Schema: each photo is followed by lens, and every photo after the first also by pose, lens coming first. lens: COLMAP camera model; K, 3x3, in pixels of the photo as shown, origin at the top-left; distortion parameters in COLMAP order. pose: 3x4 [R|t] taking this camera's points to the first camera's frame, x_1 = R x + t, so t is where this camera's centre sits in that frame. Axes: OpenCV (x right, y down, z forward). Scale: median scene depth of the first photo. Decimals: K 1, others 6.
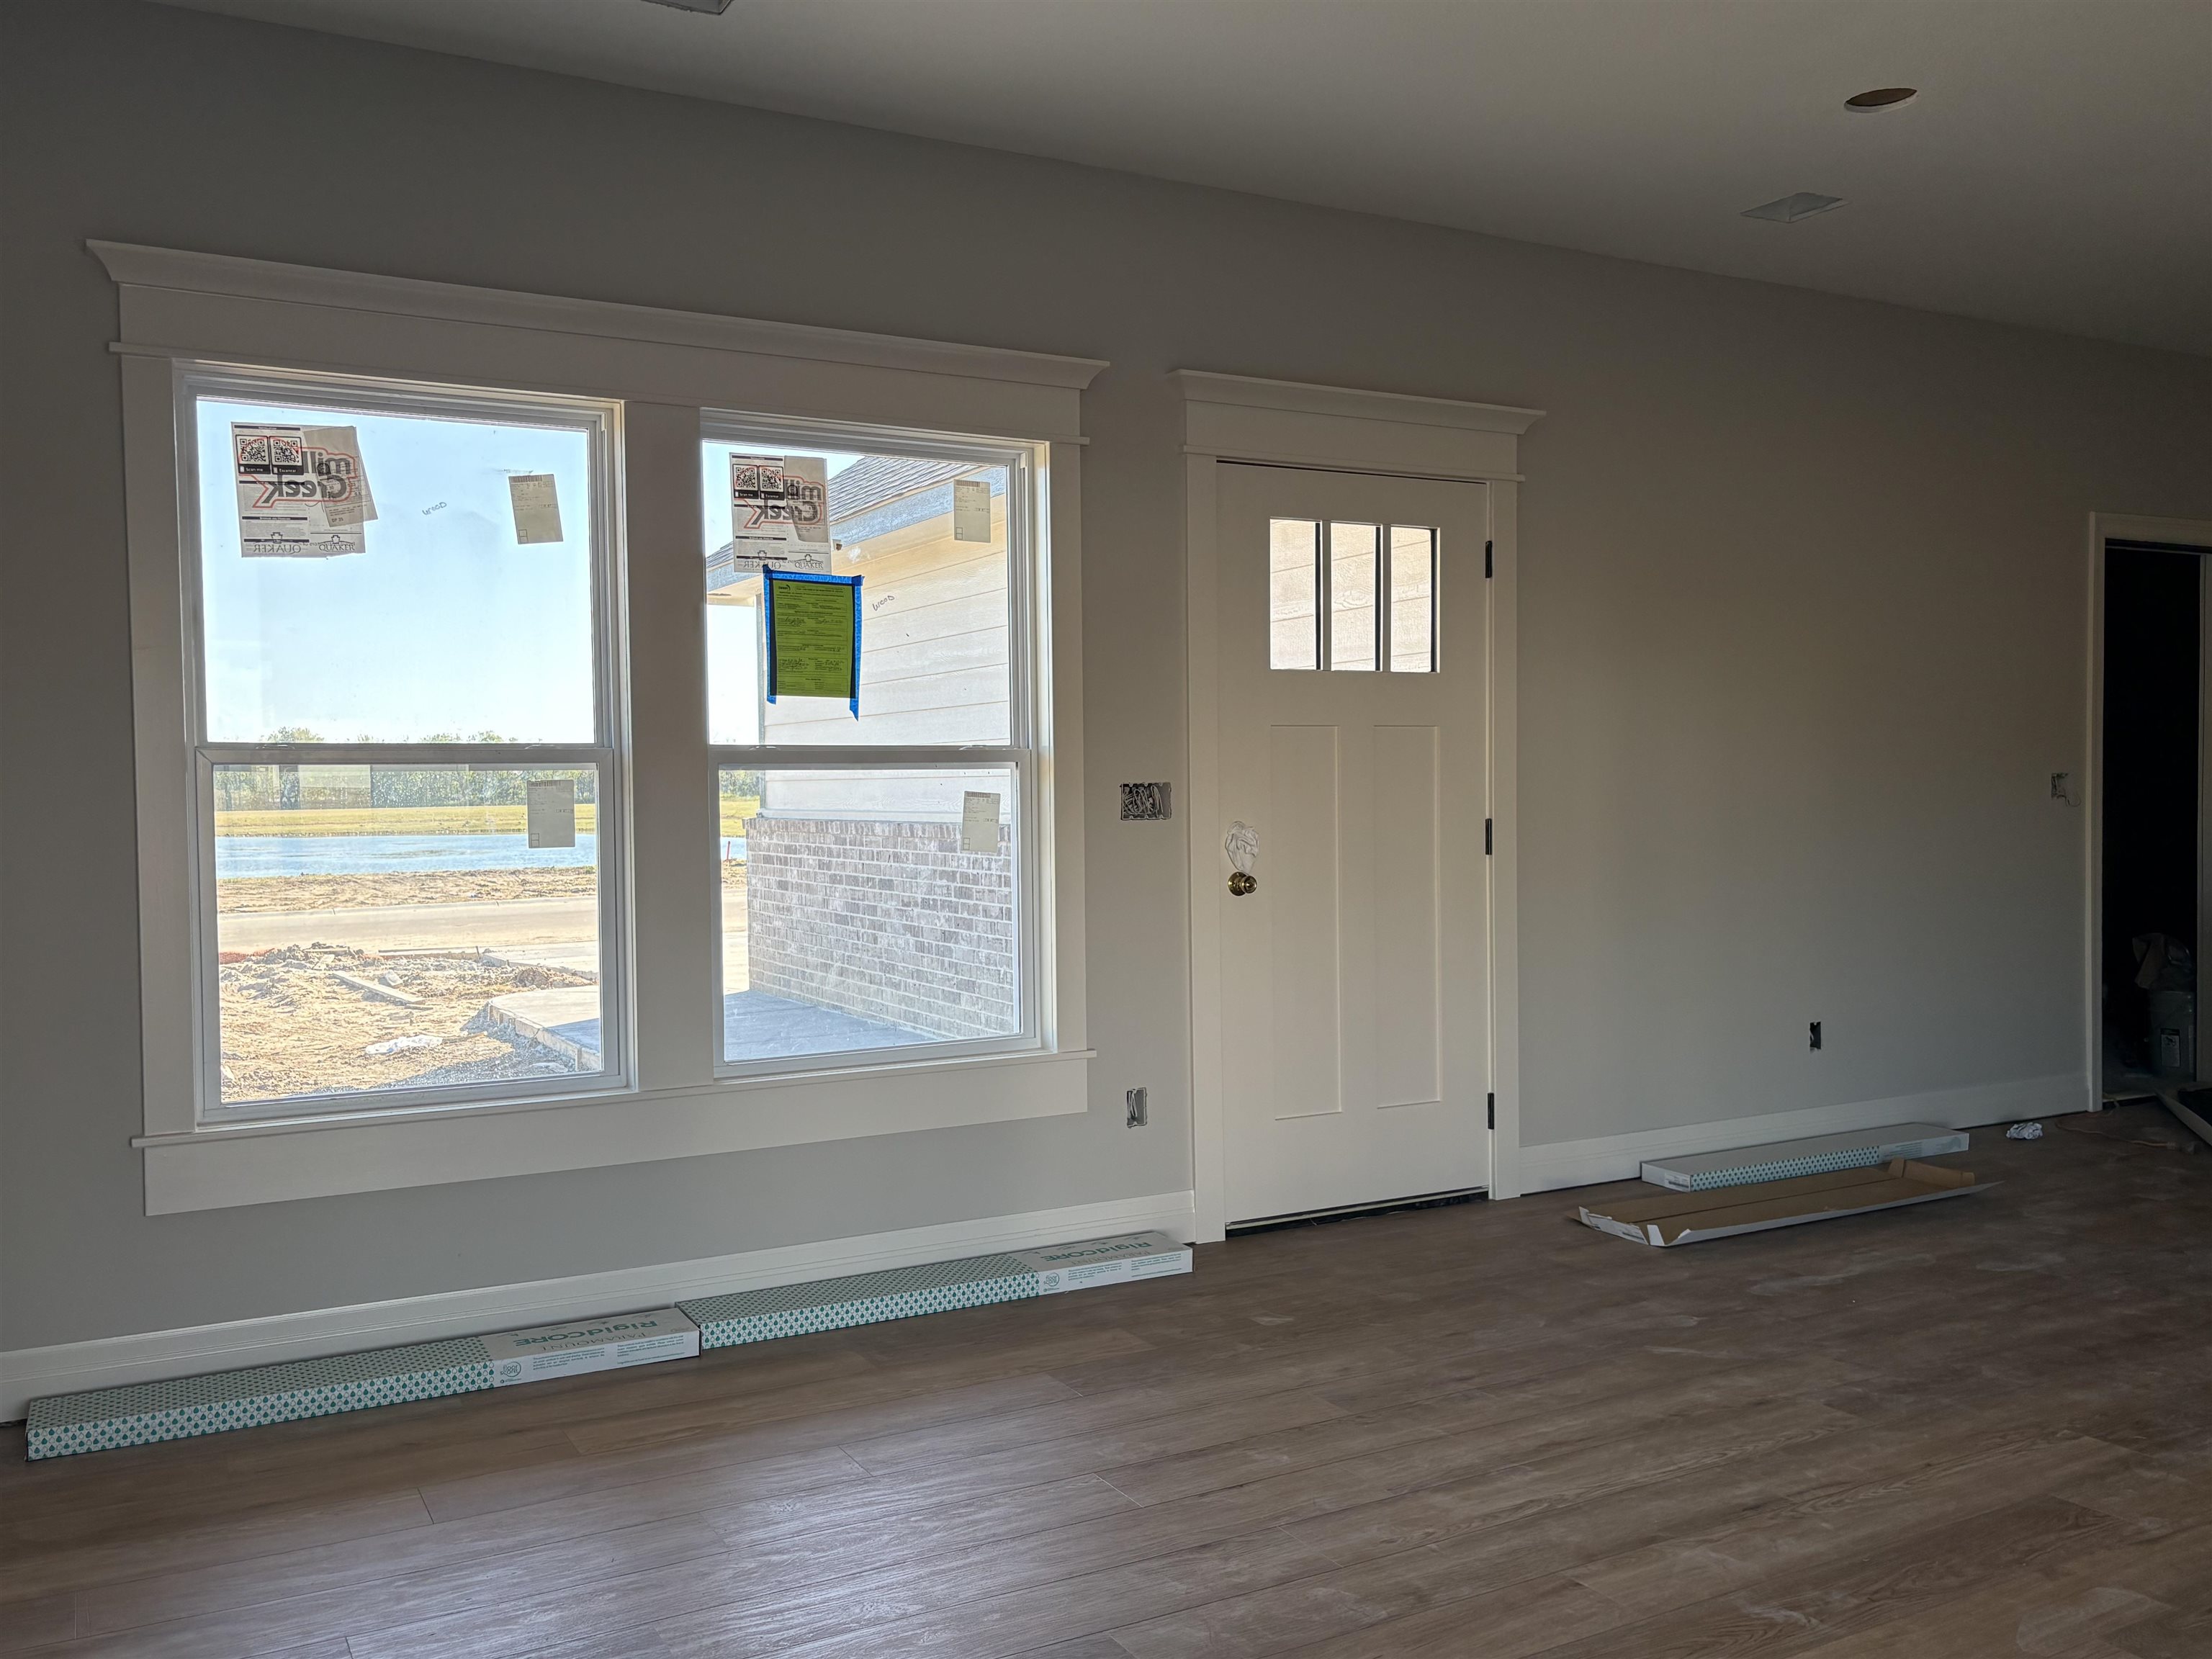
lens RADIAL K [[1835.4, 0, 1109.1], [0, 1835.4, 841.0], [0, 0, 1]] dist [0.050760, -0.037322]
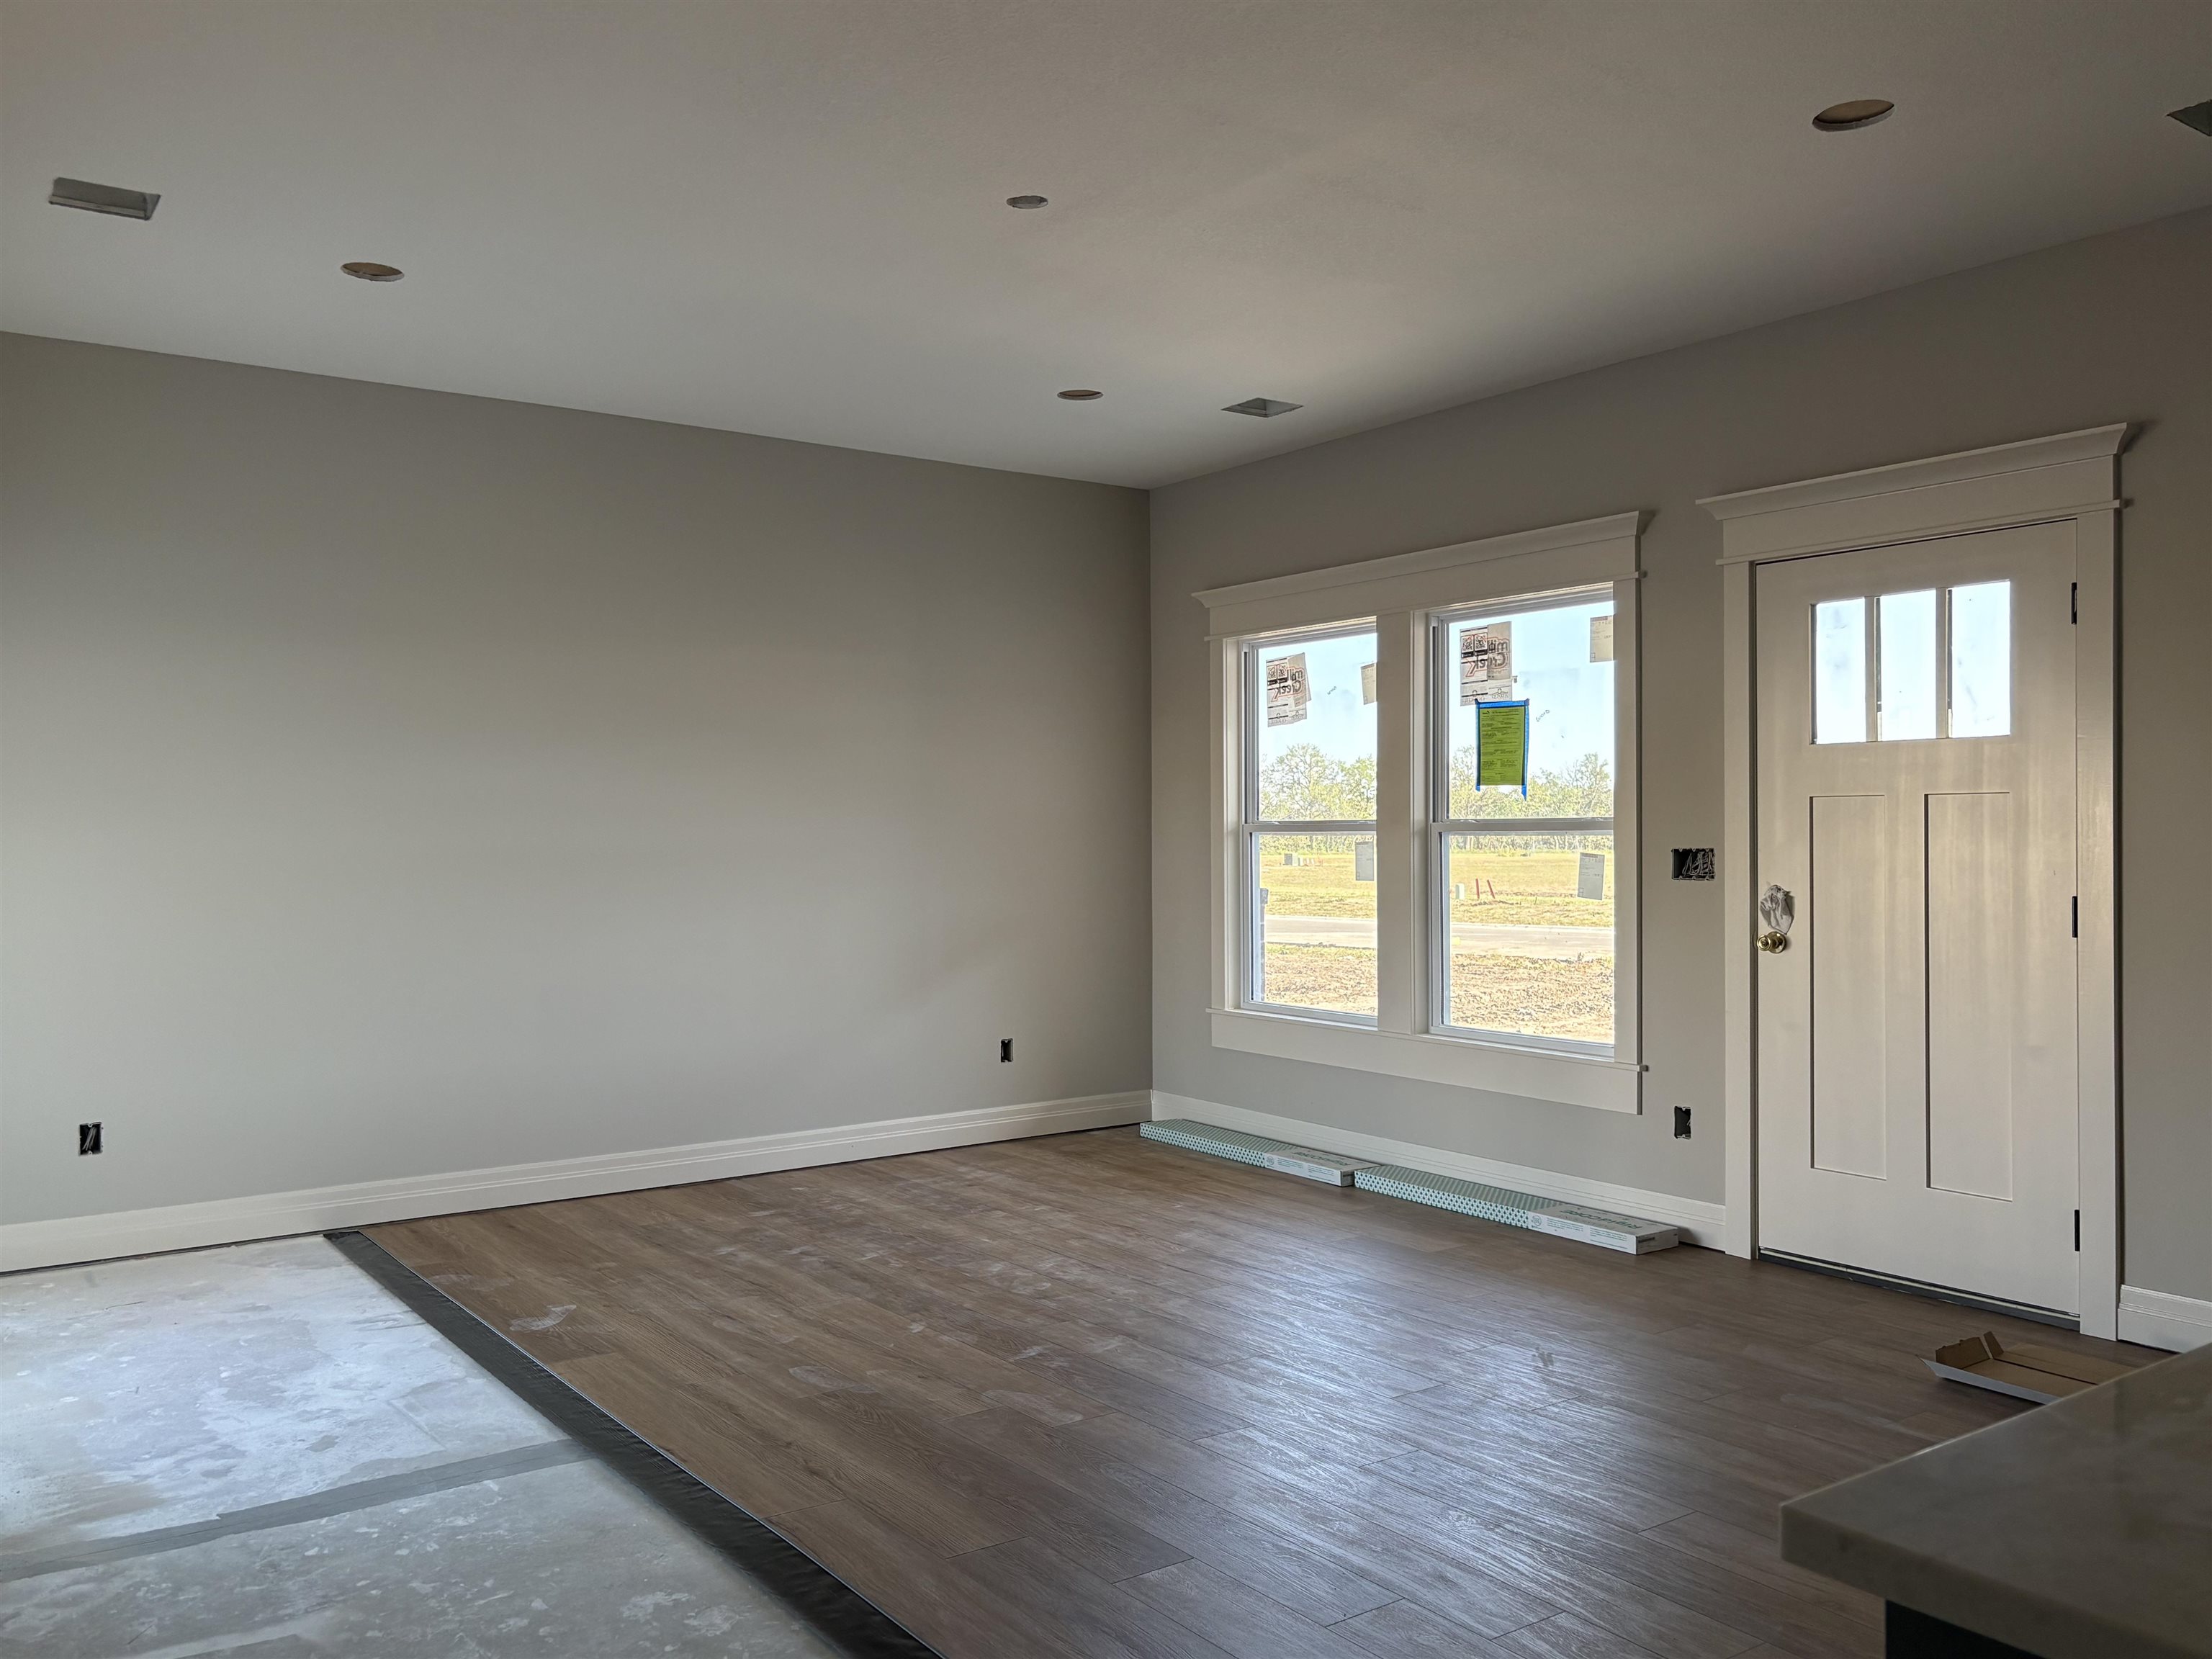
lens RADIAL K [[1753.2, 0, 1102.7], [0, 1753.2, 837.2], [0, 0, 1]] dist [0.012991, -0.014953]
pose [[0.114895, 0.010551, -0.993322, 1.181565], [-0.032170, 0.999459, 0.006895, -0.037274], [0.992857, 0.031163, 0.115173, 0.528538]]
